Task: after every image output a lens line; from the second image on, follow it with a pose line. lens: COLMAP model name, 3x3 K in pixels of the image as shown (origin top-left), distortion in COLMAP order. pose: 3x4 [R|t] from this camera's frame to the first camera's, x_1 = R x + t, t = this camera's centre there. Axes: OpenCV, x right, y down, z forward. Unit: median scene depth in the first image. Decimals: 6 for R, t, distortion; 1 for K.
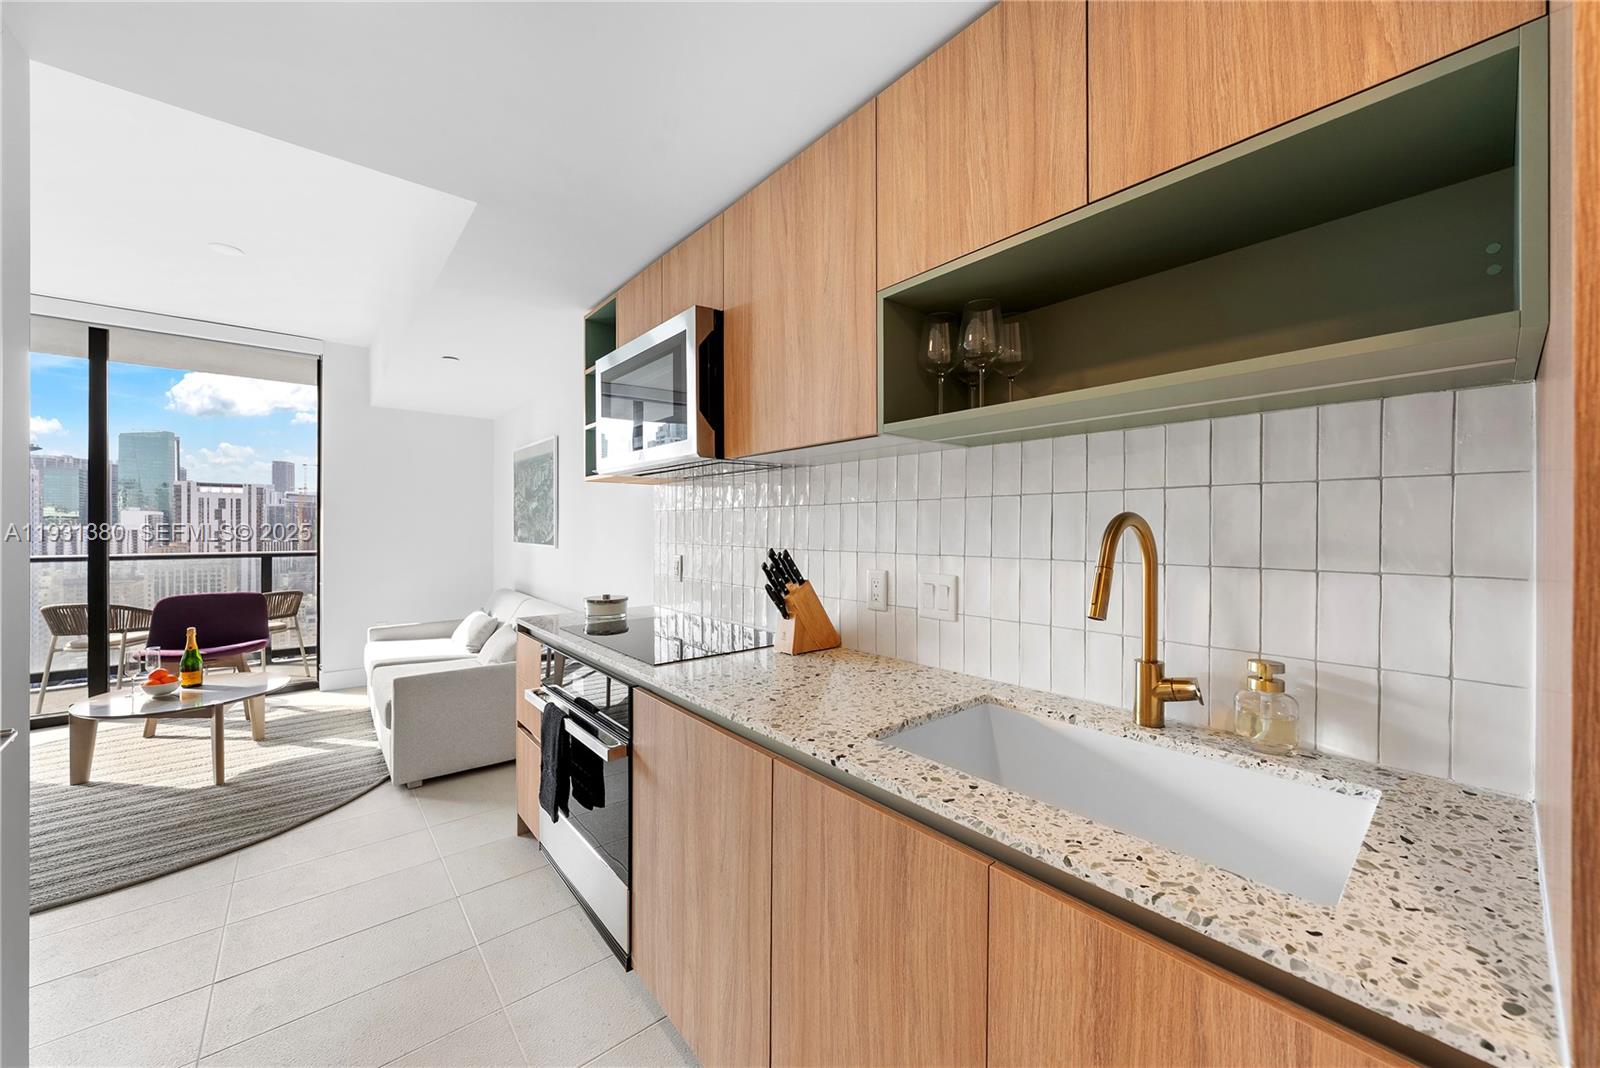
lens RADIAL K [[586.4, 0, 797.4], [0, 586.4, 530.7], [0, 0, 1]] dist [-0.000994, 0.000013]
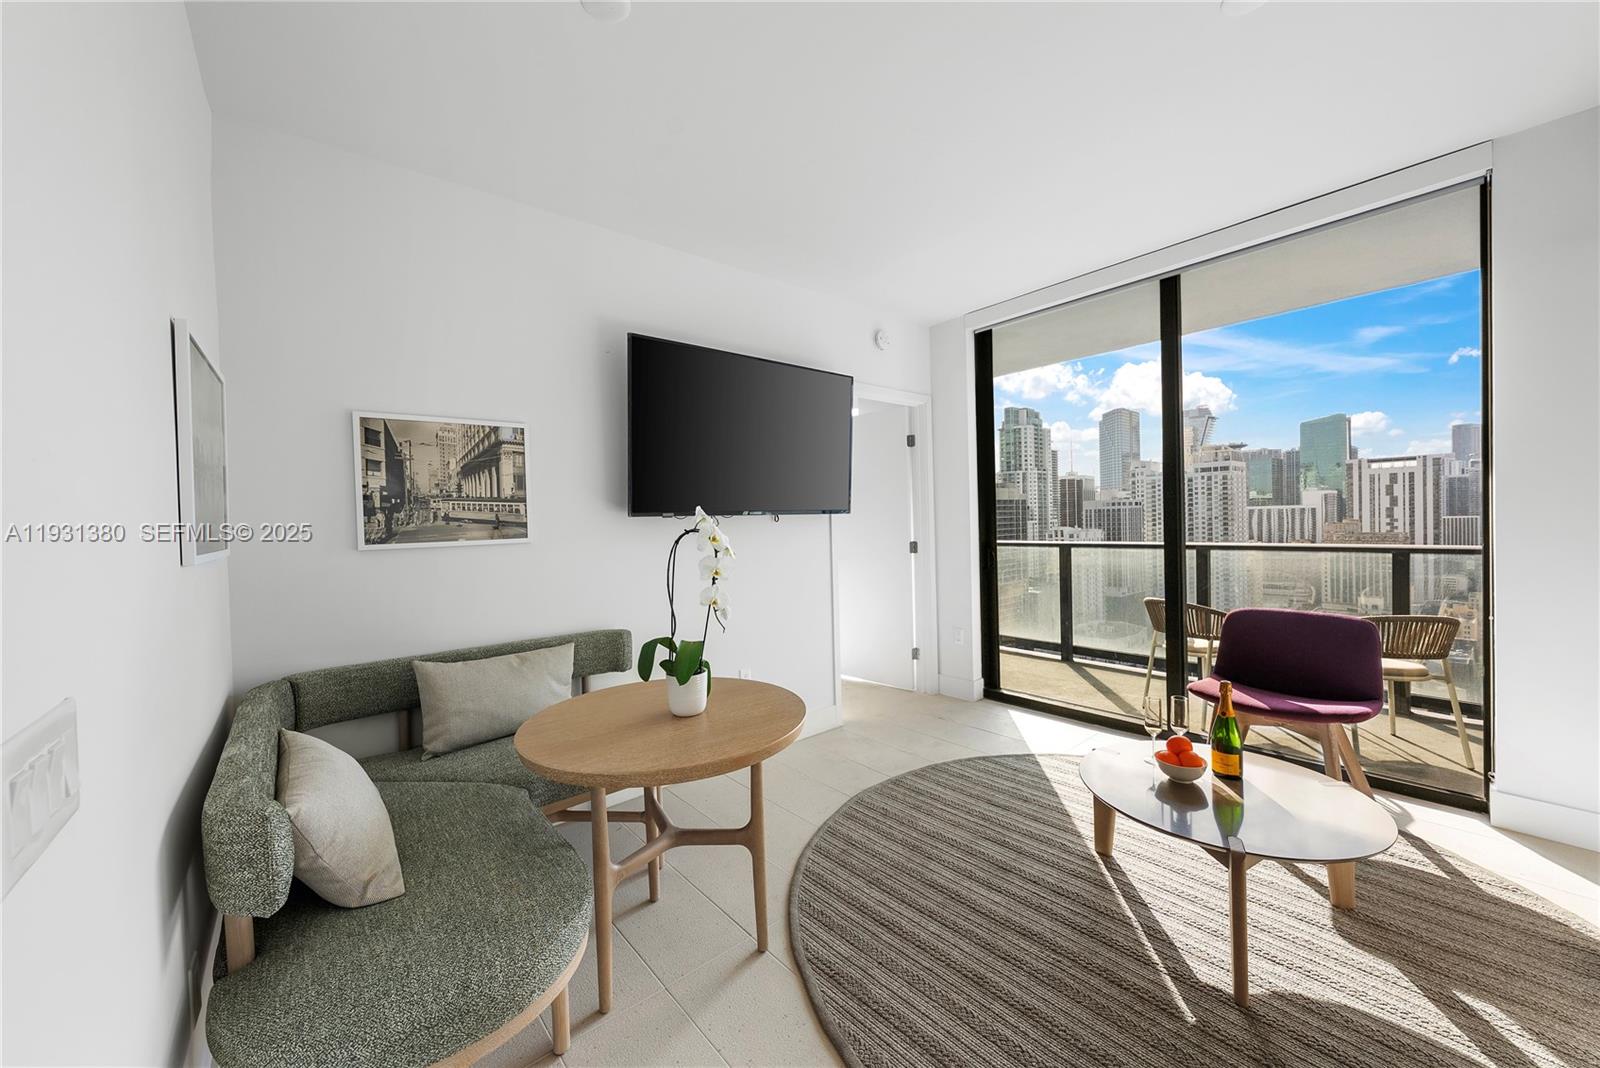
lens RADIAL K [[586.4, 0, 797.4], [0, 586.4, 530.7], [0, 0, 1]] dist [-0.000994, 0.000013]
pose [[-0.001886, 0.016823, -0.999857, -0.247856], [0.024204, 0.999566, 0.016773, -0.008311], [0.999705, -0.024169, -0.002292, 0.326946]]
